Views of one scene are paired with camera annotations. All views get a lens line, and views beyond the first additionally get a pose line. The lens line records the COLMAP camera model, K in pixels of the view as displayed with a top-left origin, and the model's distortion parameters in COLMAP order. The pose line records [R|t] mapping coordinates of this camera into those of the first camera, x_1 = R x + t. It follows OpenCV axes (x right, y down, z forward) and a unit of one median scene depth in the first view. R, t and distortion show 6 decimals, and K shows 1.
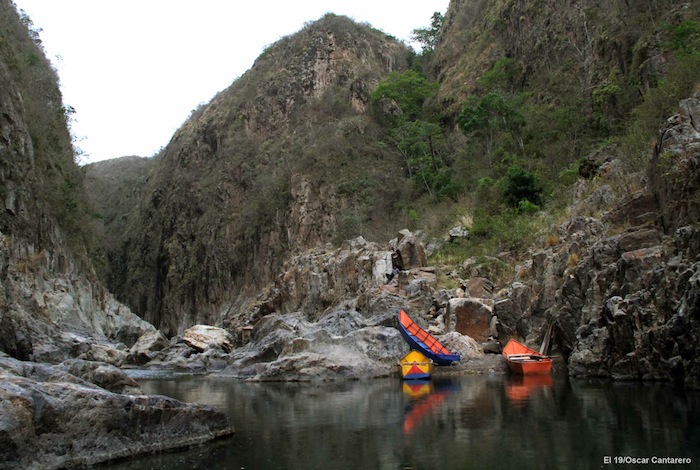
lens RADIAL K [[606.3, 0, 354.2], [0, 606.3, 228.6], [0, 0, 1]] dist [-0.128800, 0.118127]
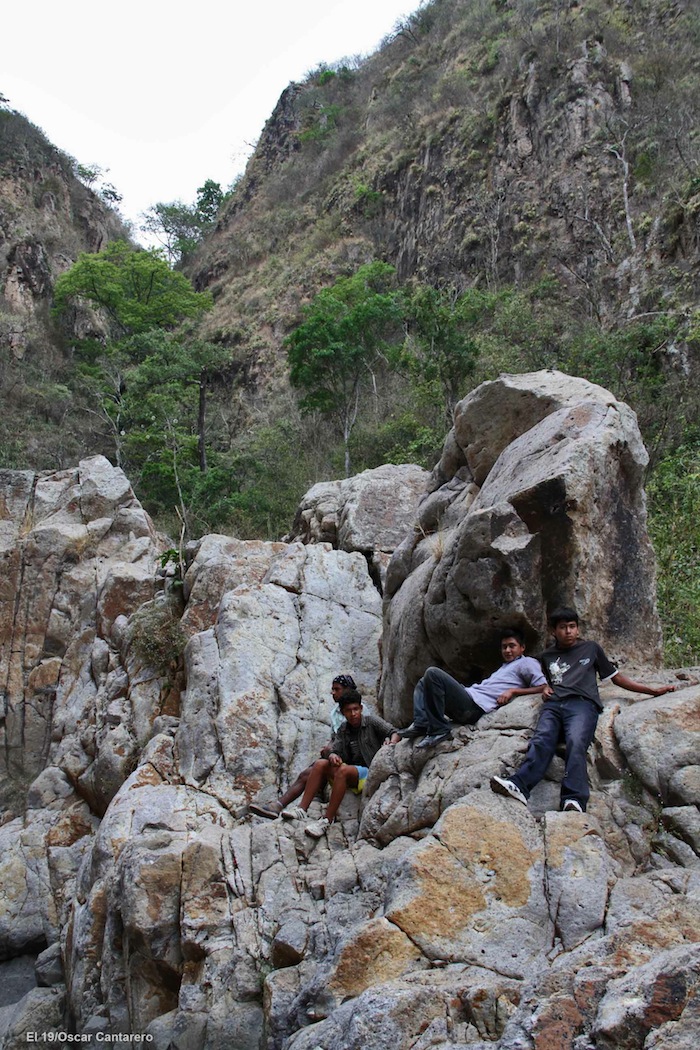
lens RADIAL K [[1083.7, 0, 351.1], [0, 1083.7, 528.3], [0, 0, 1]] dist [-0.001083, 0.000000]
pose [[0.918410, 0.197843, 0.342609, -0.008637], [-0.161416, 0.978010, -0.132064, 0.020245], [-0.361203, 0.065986, 0.930150, 0.219061]]
